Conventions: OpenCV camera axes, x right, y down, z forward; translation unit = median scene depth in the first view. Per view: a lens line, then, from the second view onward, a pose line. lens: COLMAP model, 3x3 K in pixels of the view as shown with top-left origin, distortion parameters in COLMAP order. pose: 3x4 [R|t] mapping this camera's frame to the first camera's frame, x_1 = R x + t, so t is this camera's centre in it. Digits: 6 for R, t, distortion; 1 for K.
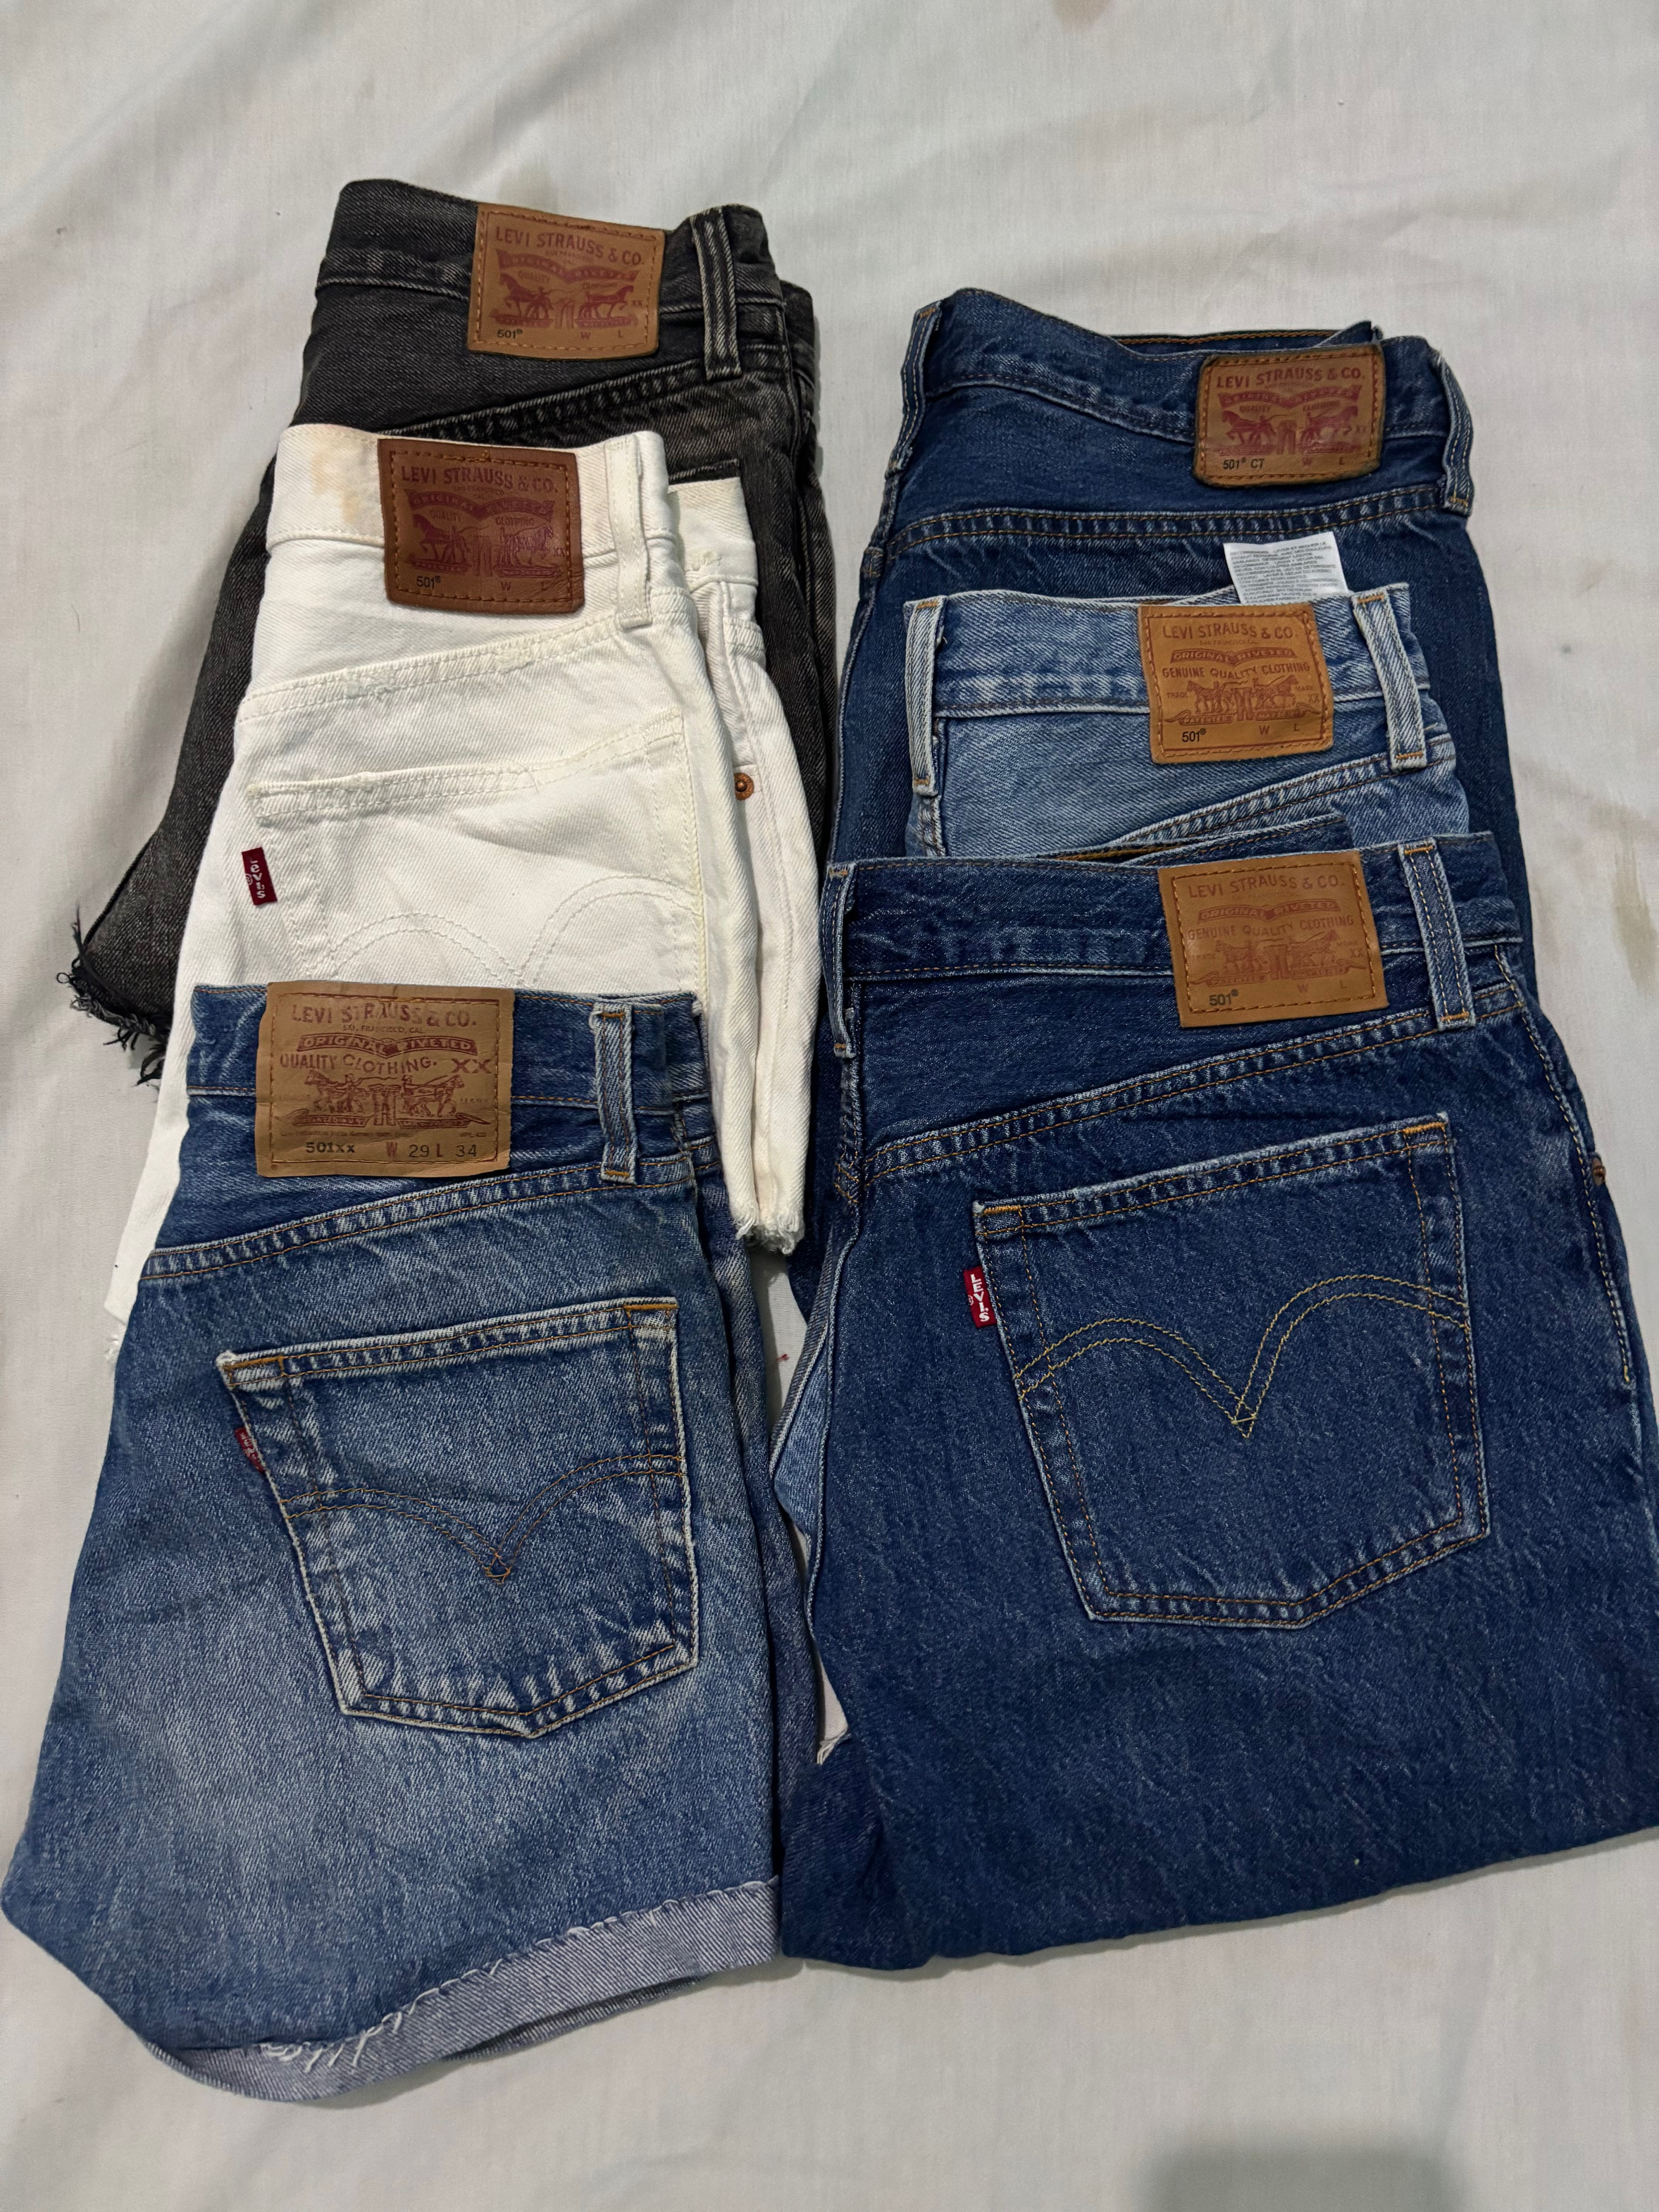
lens RADIAL K [[1668.6, 0, 829.5], [0, 1668.6, 1106.0], [0, 0, 1]] dist [-0.004539, 0.000589]
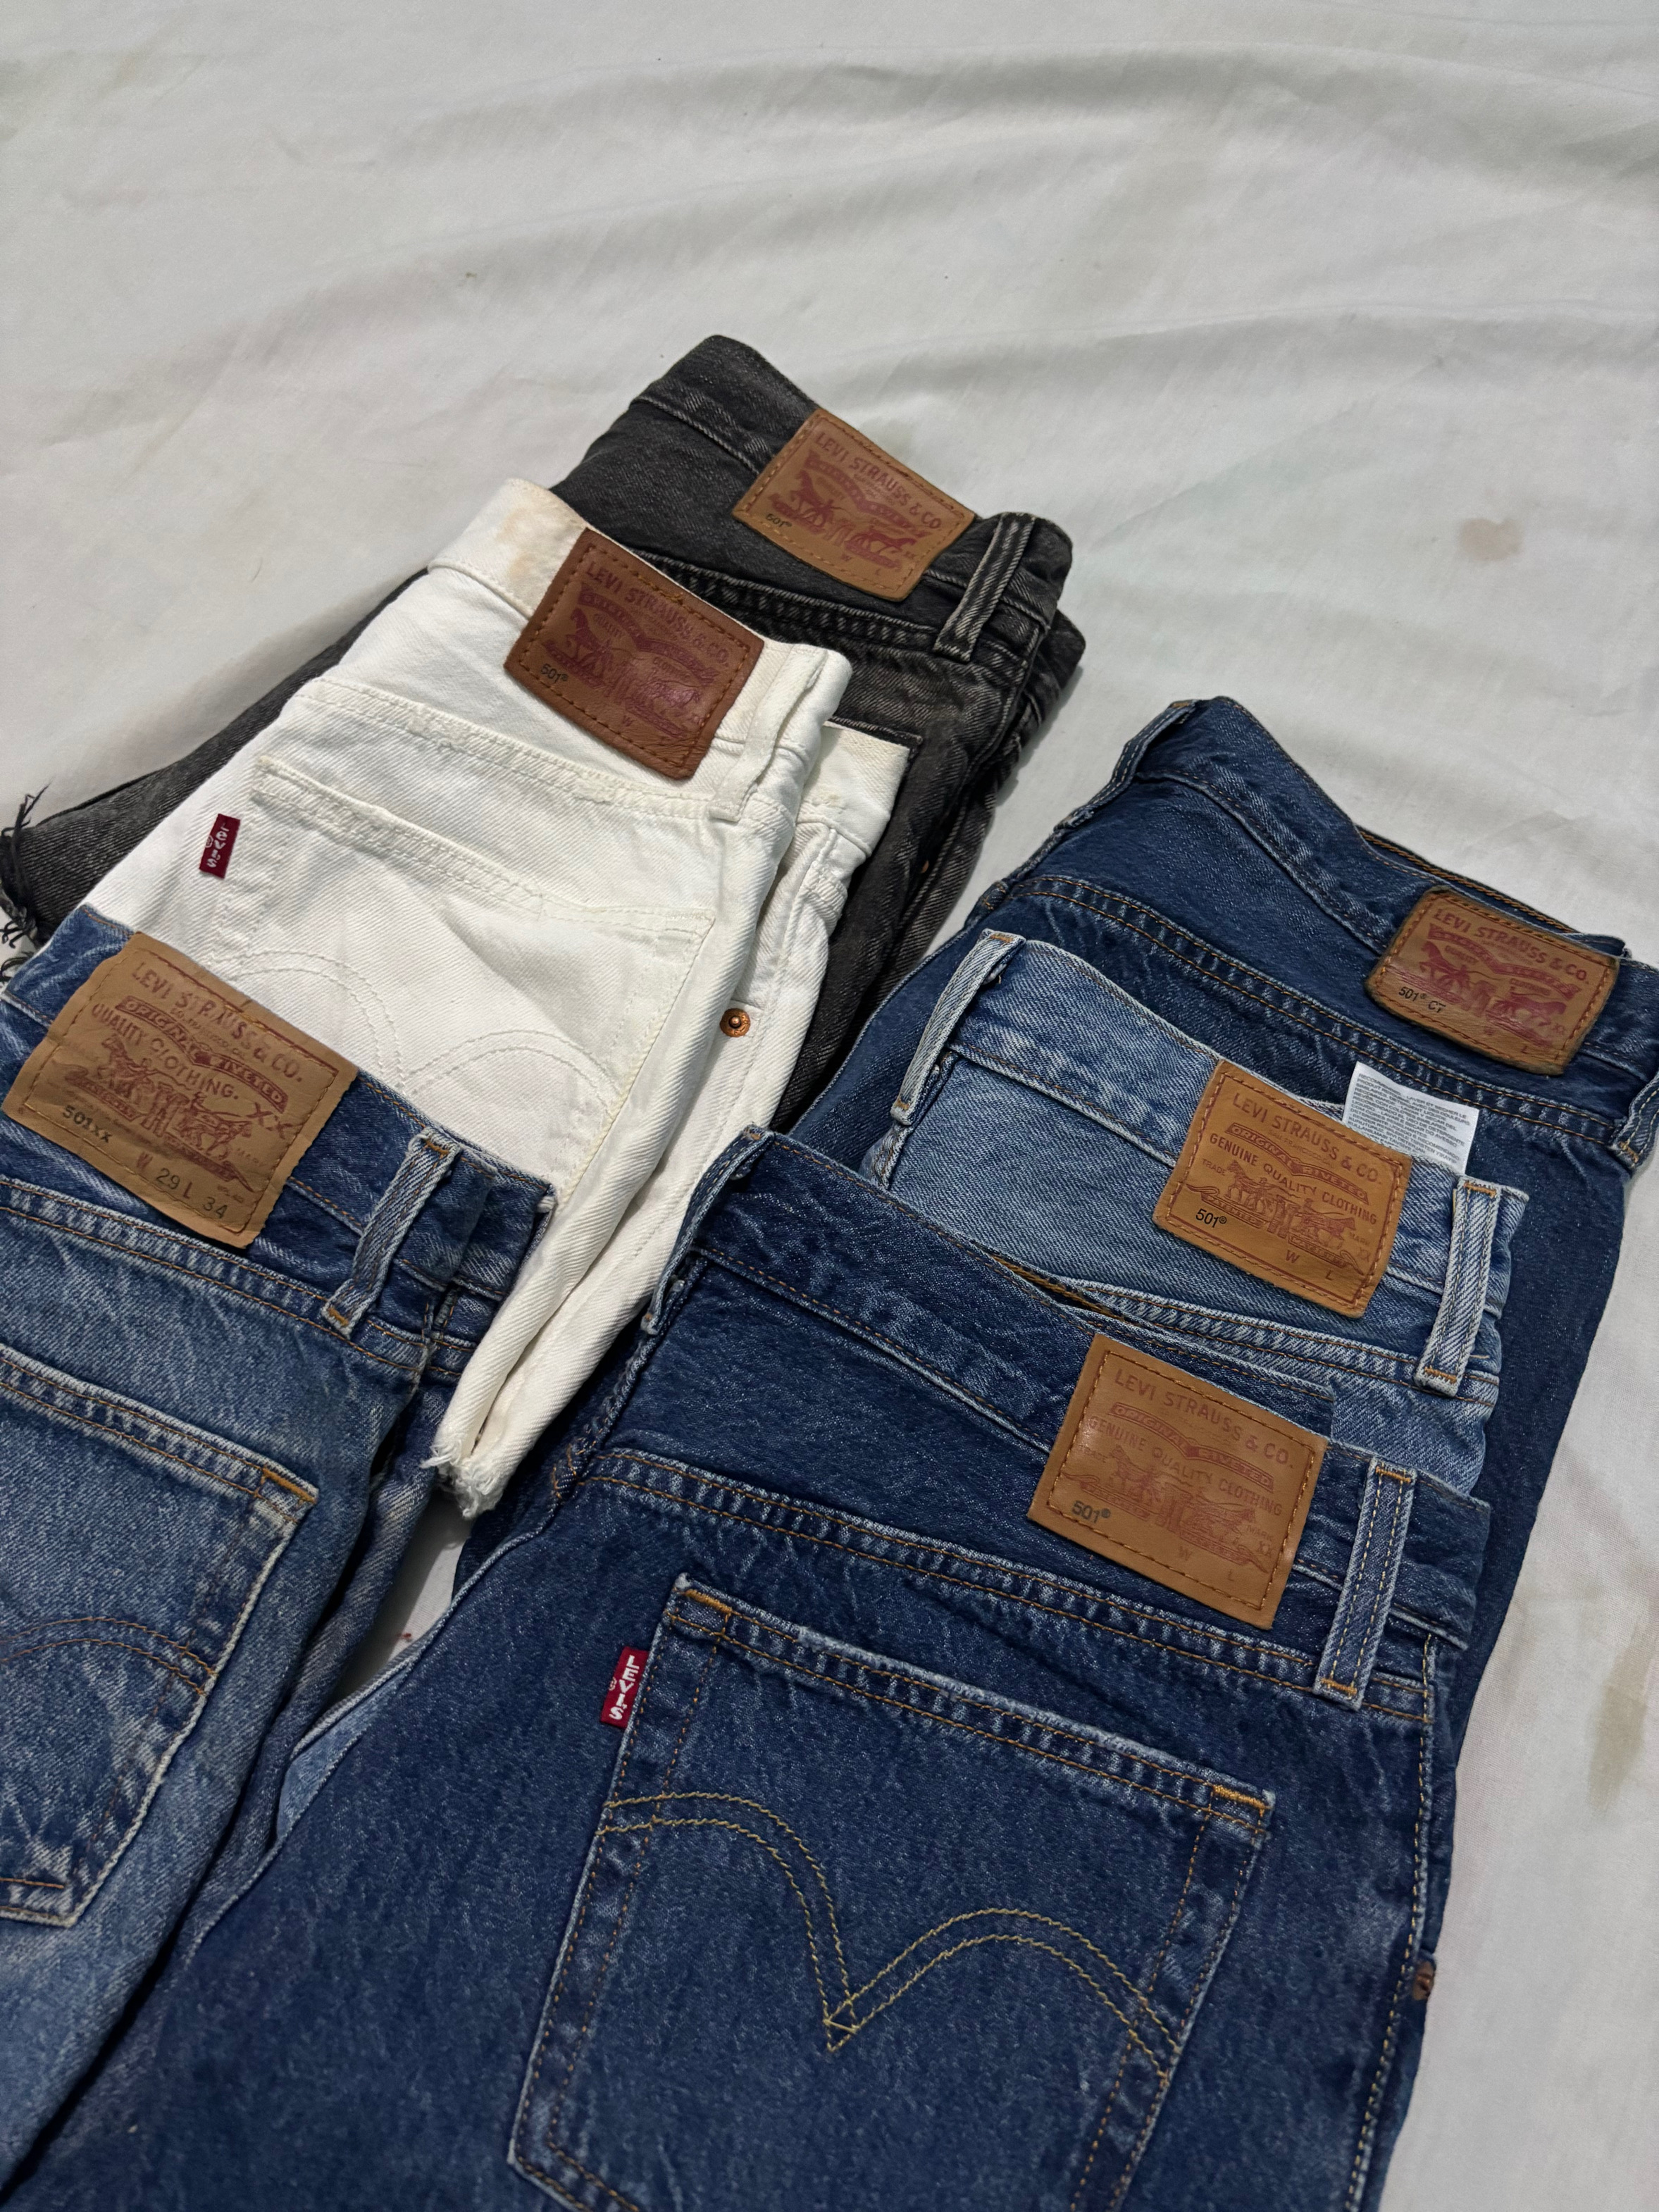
lens RADIAL K [[1682.3, 0, 829.5], [0, 1682.3, 1106.0], [0, 0, 1]] dist [0.006810, -0.024771]
pose [[0.861578, 0.485255, -0.149035, 0.151513], [-0.507089, 0.836229, -0.208763, 0.003998], [0.023324, 0.255440, 0.966544, 0.165004]]
